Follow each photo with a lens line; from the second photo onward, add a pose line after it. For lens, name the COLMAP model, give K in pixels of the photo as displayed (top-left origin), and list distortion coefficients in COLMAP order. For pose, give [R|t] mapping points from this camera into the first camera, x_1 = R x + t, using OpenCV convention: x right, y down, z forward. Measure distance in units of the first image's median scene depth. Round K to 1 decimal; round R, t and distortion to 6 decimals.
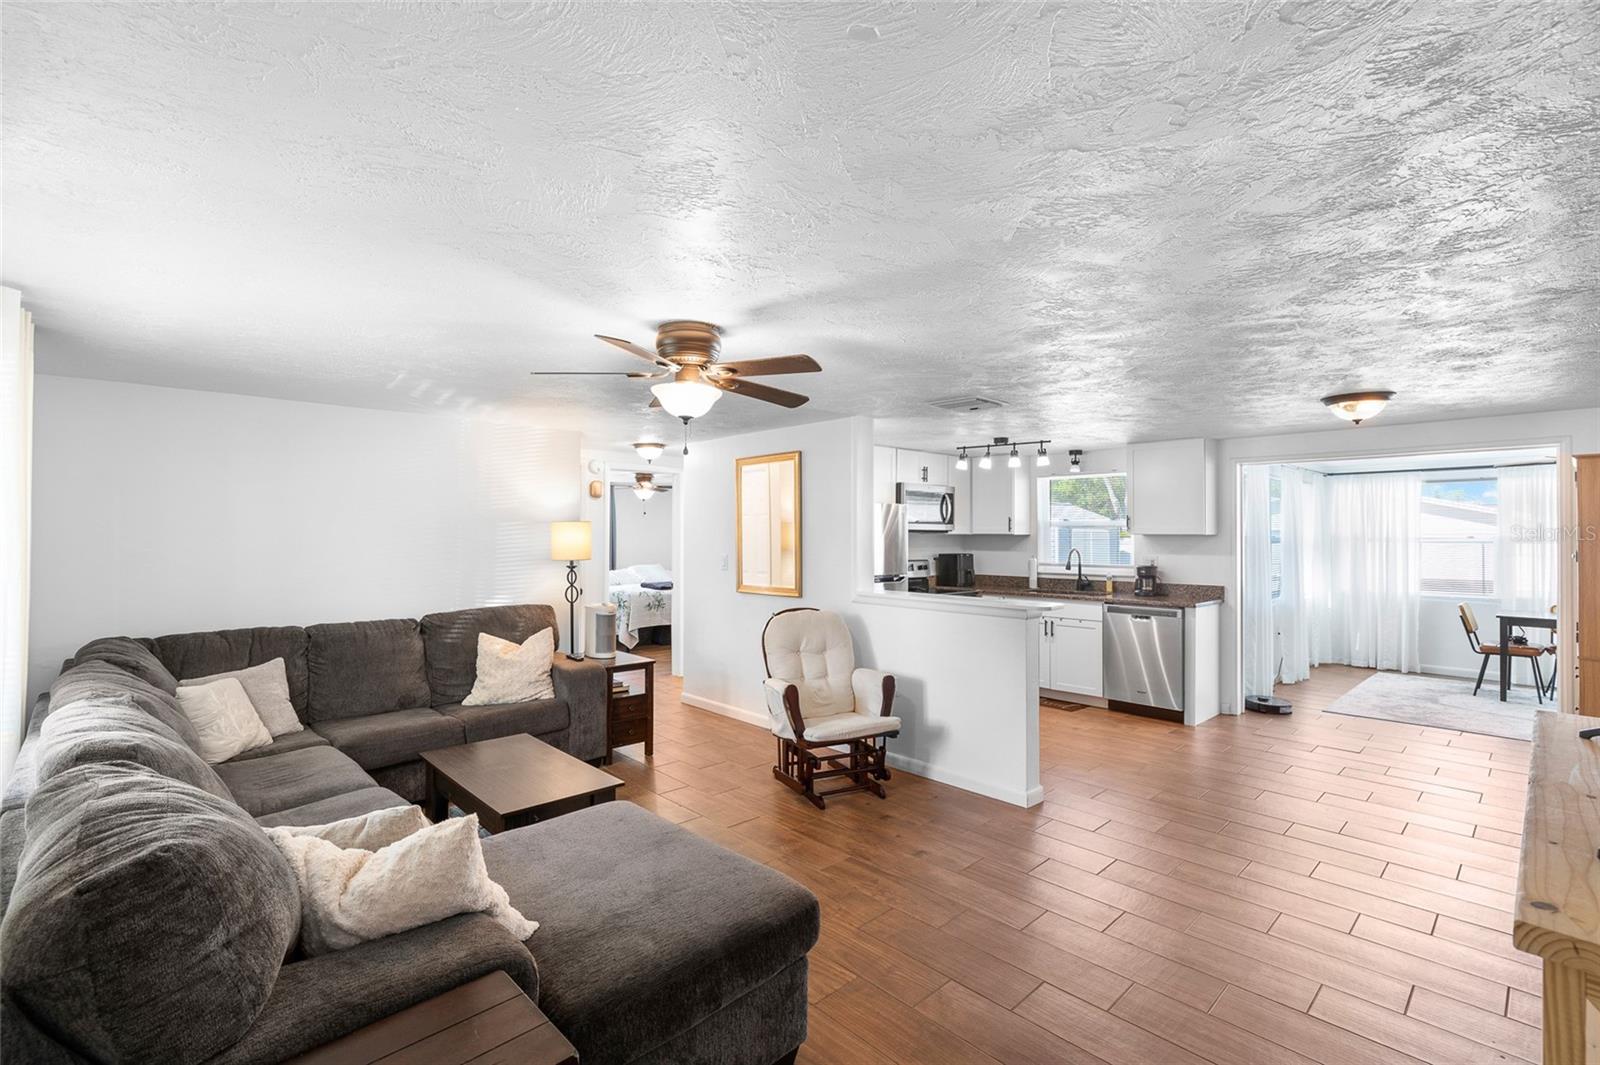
lens RADIAL K [[718.6, 0, 802.5], [0, 718.6, 529.7], [0, 0, 1]] dist [-0.000489, 0.000647]
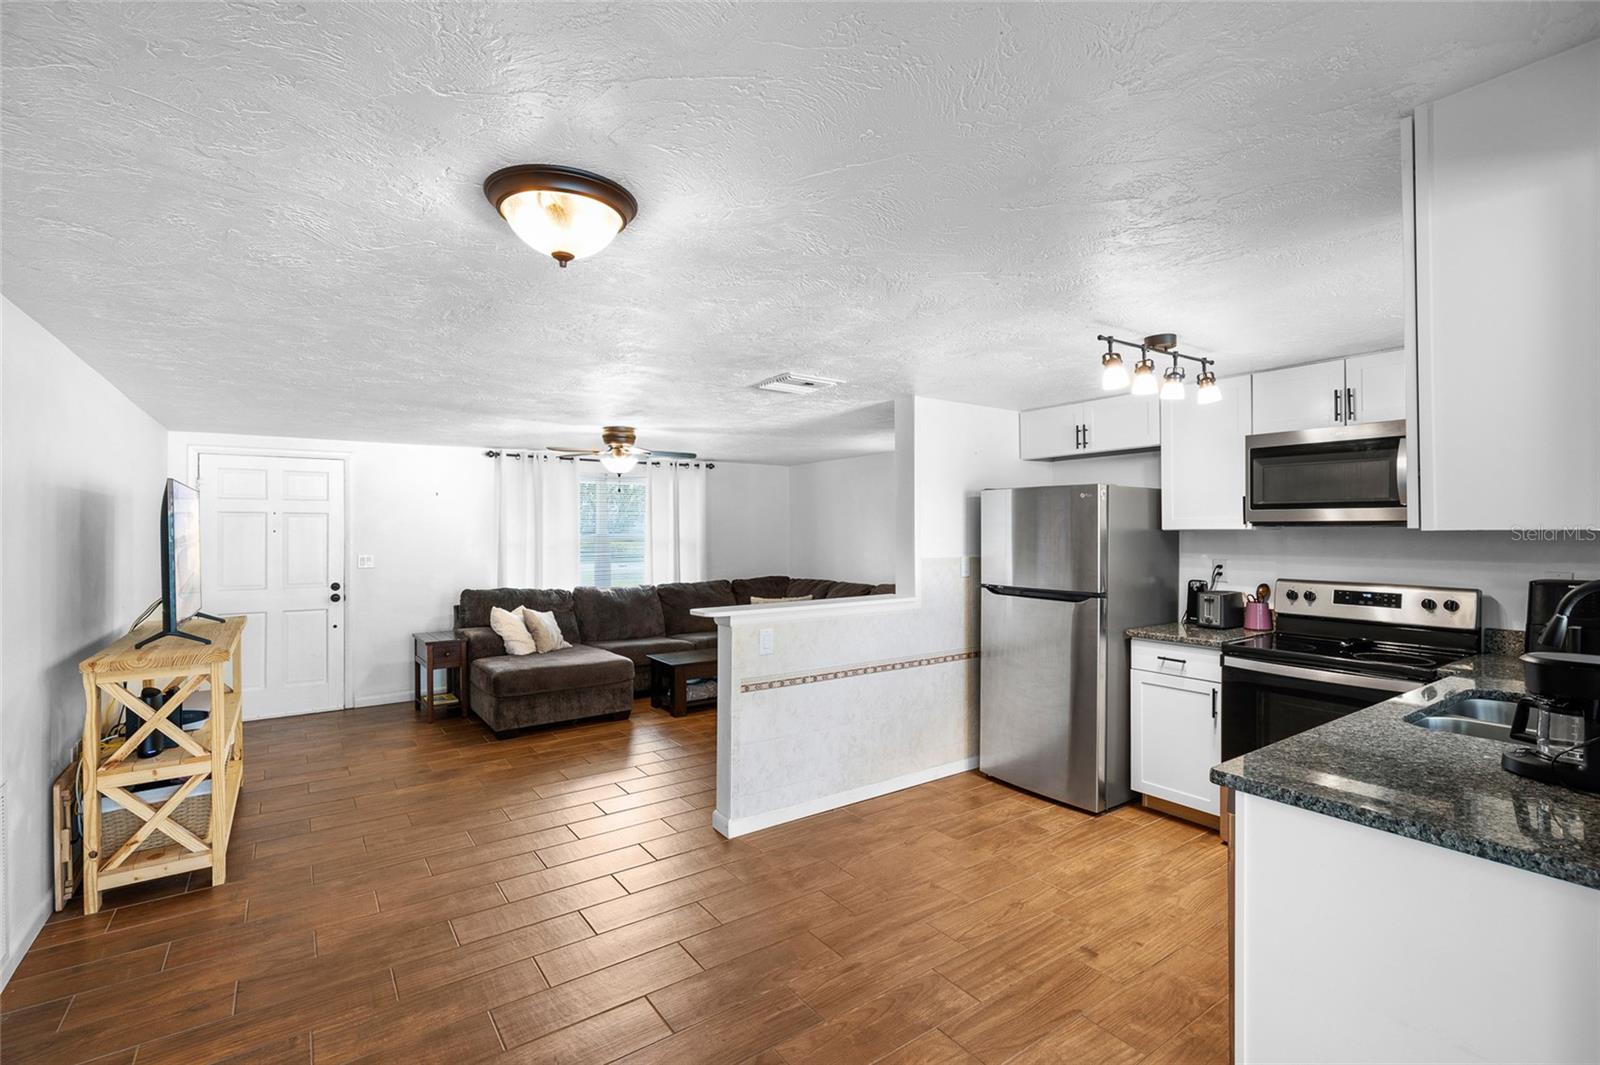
lens RADIAL K [[718.6, 0, 802.5], [0, 718.6, 529.7], [0, 0, 1]] dist [-0.000489, 0.000647]
pose [[-0.141285, -0.003371, -0.989963, 0.715735], [0.011559, 0.999920, -0.005055, 0.005012], [0.989901, -0.012157, -0.141235, 0.733991]]
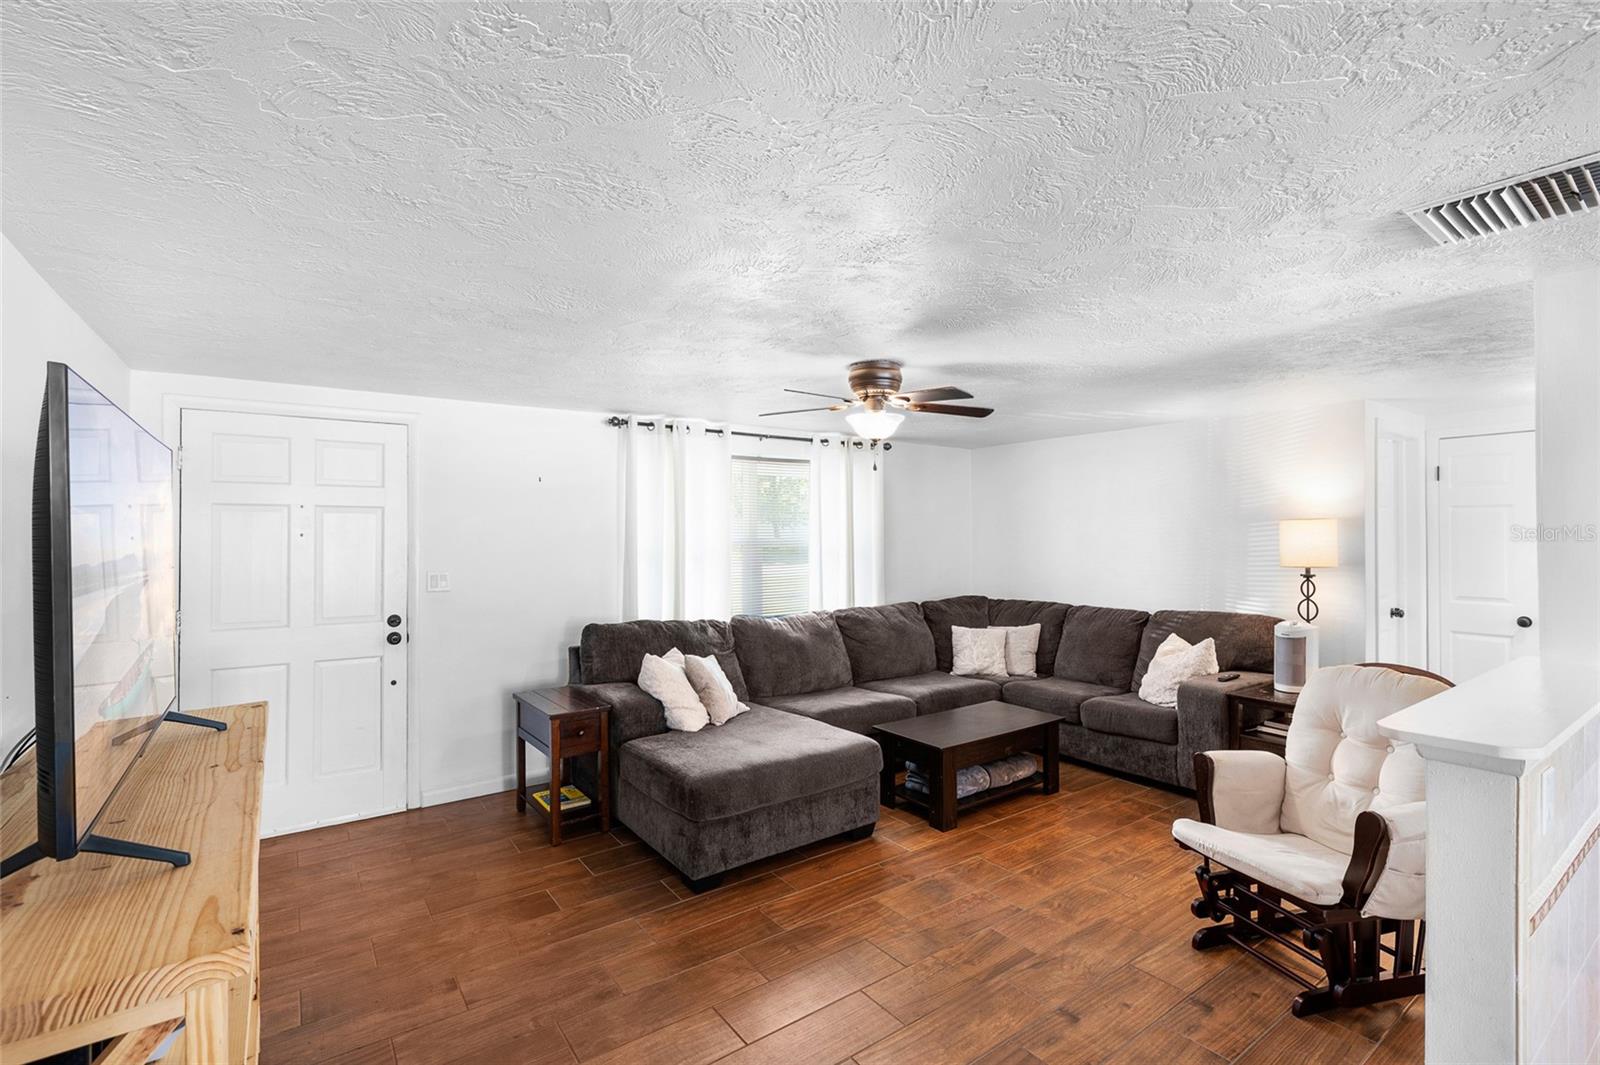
lens RADIAL K [[718.6, 0, 802.5], [0, 718.6, 529.7], [0, 0, 1]] dist [-0.000489, 0.000647]
pose [[-0.135718, -0.010327, -0.990694, 0.433880], [0.012225, 0.999852, -0.012097, 0.002302], [0.990672, -0.013753, -0.135572, 0.428431]]
